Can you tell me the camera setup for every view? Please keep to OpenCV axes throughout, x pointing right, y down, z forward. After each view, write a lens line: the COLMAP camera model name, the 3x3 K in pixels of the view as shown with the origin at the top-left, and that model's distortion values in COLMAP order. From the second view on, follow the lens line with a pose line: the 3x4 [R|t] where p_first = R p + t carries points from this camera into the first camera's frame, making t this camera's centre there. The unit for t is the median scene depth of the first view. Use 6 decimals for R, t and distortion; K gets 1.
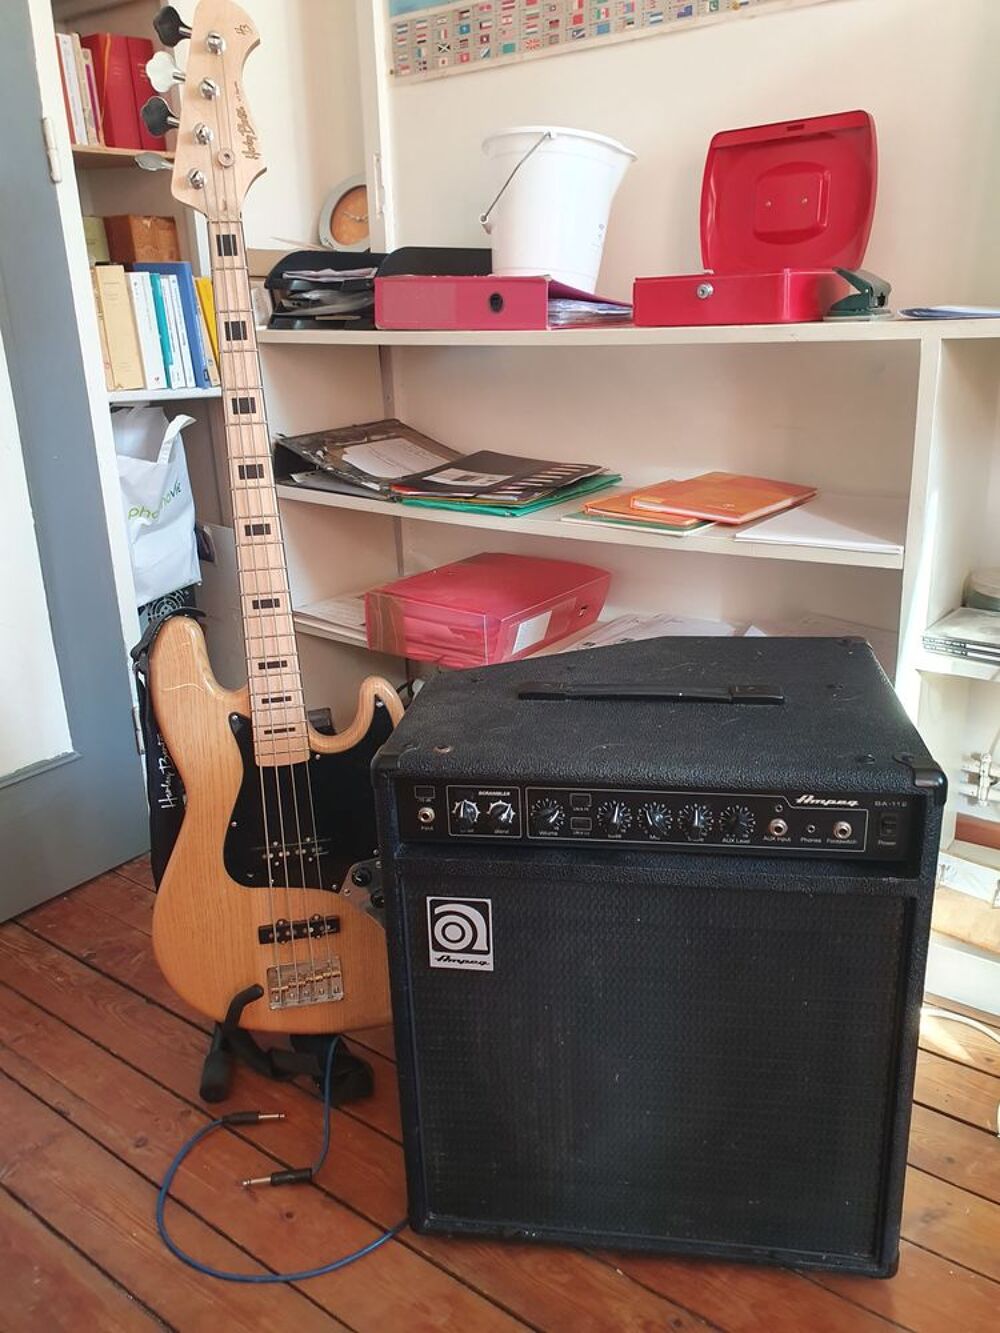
lens RADIAL K [[1037.3, 0, 521.1], [0, 1037.3, 664.0], [0, 0, 1]] dist [0.070189, -0.115570]
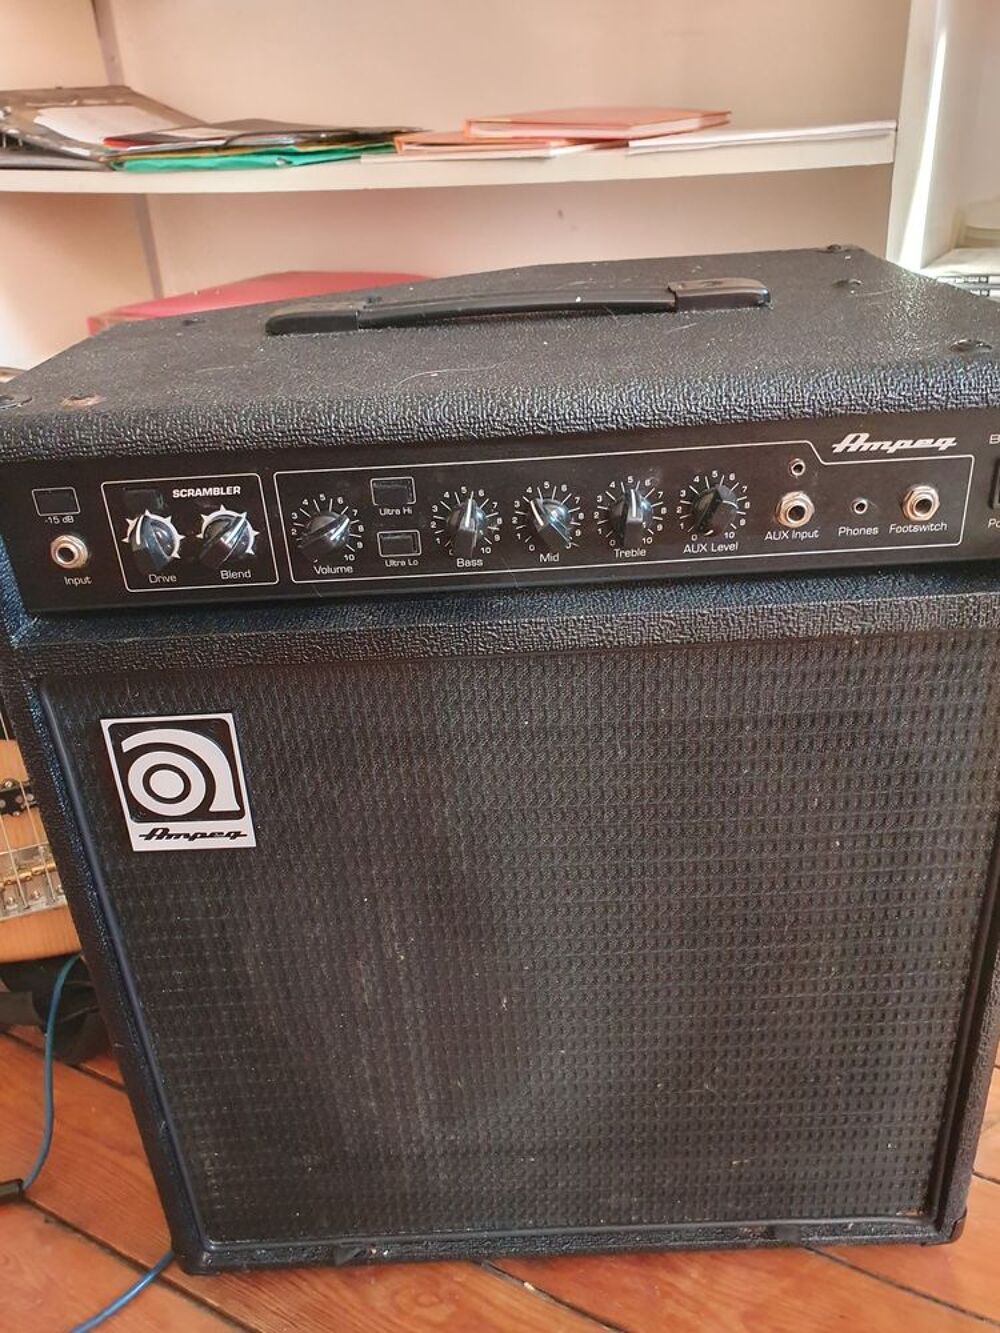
lens RADIAL K [[1037.3, 0, 521.1], [0, 1037.3, 664.0], [0, 0, 1]] dist [0.070189, -0.115570]
pose [[0.988401, -0.084746, 0.126022, 0.038276], [0.066009, 0.987071, 0.146060, 0.114013], [-0.136771, -0.136047, 0.981216, 0.402635]]
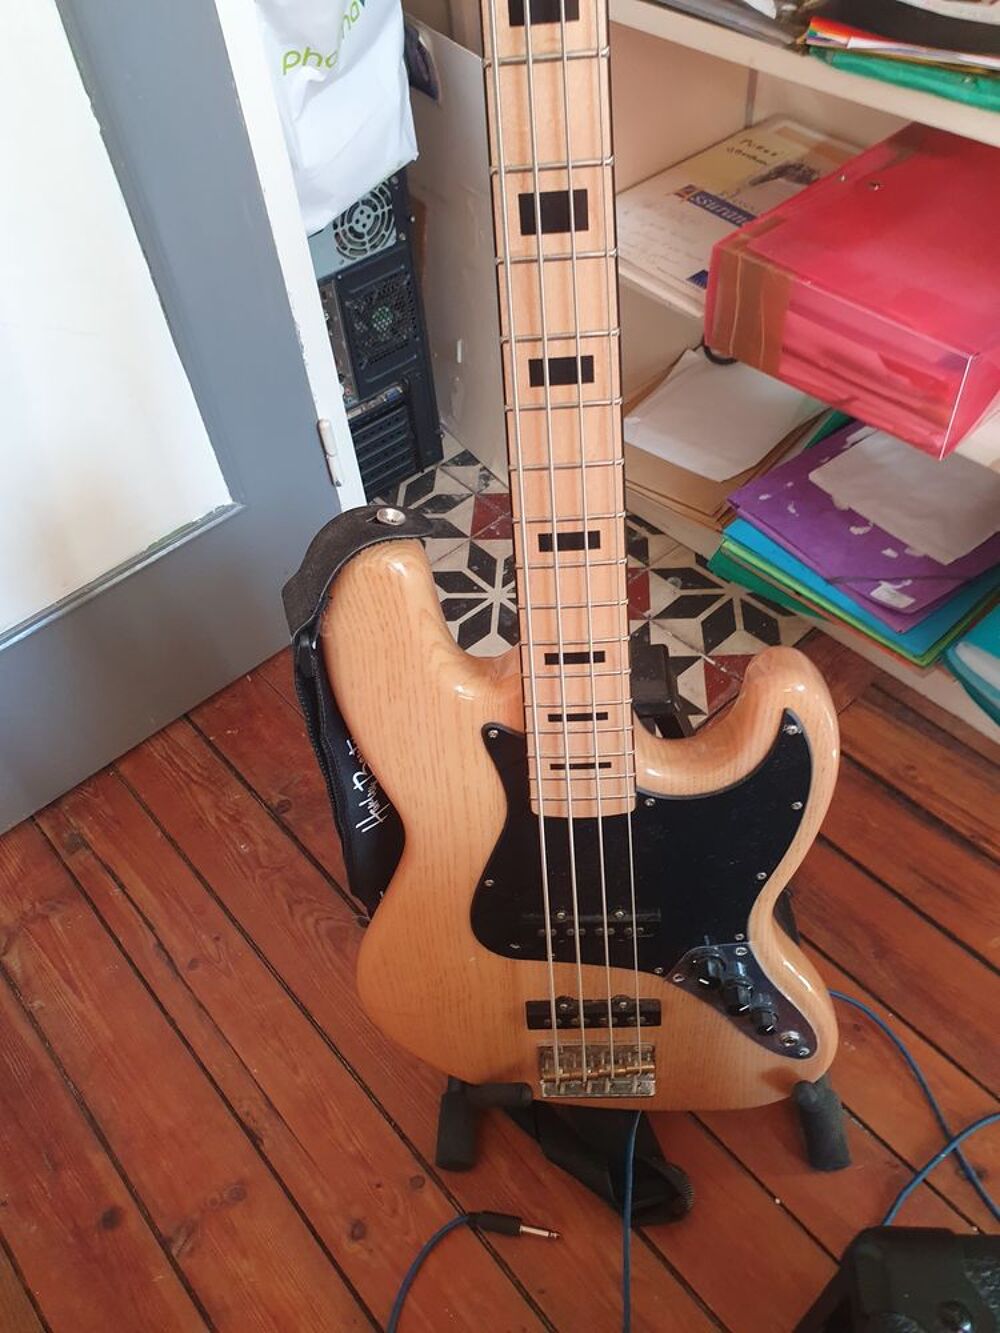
lens RADIAL K [[1037.3, 0, 521.1], [0, 1037.3, 664.0], [0, 0, 1]] dist [0.070189, -0.115570]
pose [[0.977603, 0.134503, -0.161869, -0.203096], [-0.029553, 0.849239, 0.527181, -0.253884], [0.208373, -0.510590, 0.834194, 0.663876]]
